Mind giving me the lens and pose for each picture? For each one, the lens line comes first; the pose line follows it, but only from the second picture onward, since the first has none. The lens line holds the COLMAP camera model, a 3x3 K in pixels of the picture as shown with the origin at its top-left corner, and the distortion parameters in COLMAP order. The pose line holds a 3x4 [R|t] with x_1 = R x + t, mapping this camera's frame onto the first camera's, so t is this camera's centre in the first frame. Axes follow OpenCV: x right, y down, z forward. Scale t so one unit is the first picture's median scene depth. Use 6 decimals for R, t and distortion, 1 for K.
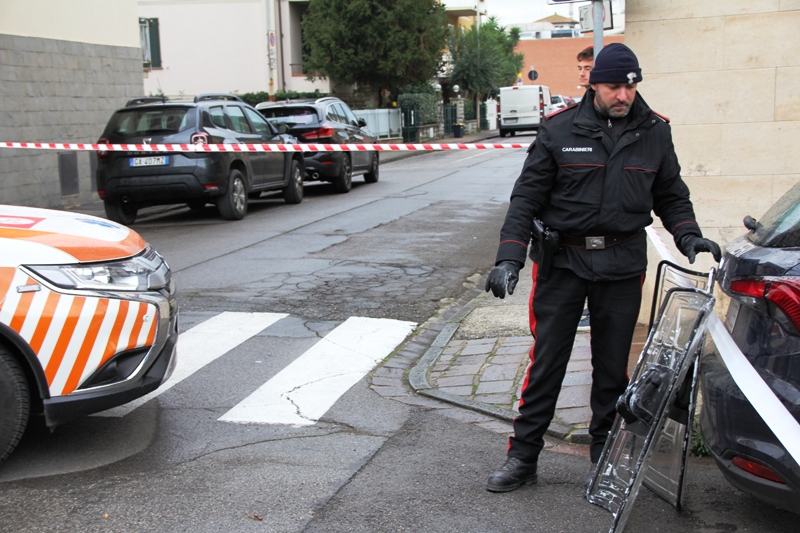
lens RADIAL K [[1422.8, 0, 403.1], [0, 1422.8, 263.3], [0, 0, 1]] dist [0.354436, 0.000000]
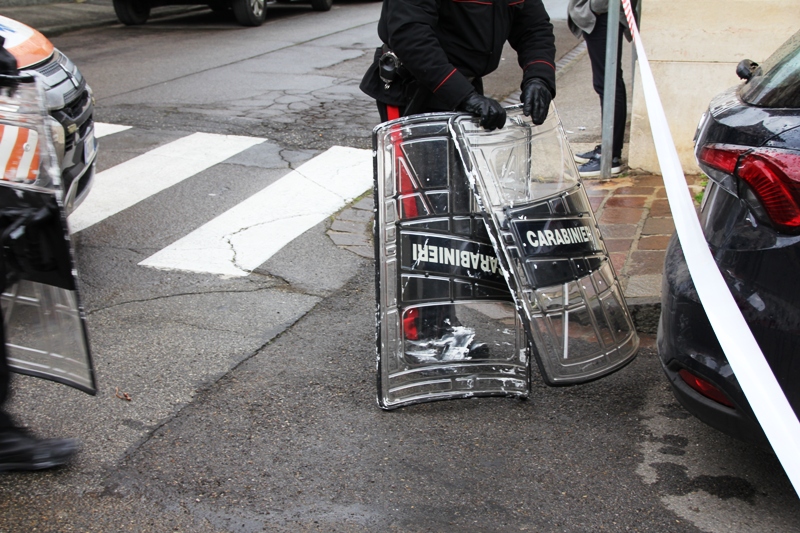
lens RADIAL K [[1422.8, 0, 394.6], [0, 1422.8, 271.2], [0, 0, 1]] dist [0.354436, 0.000000]
pose [[0.997676, 0.053521, -0.042173, 0.049337], [-0.047279, 0.989415, 0.137198, -0.011262], [0.049069, -0.134886, 0.989645, 0.103272]]
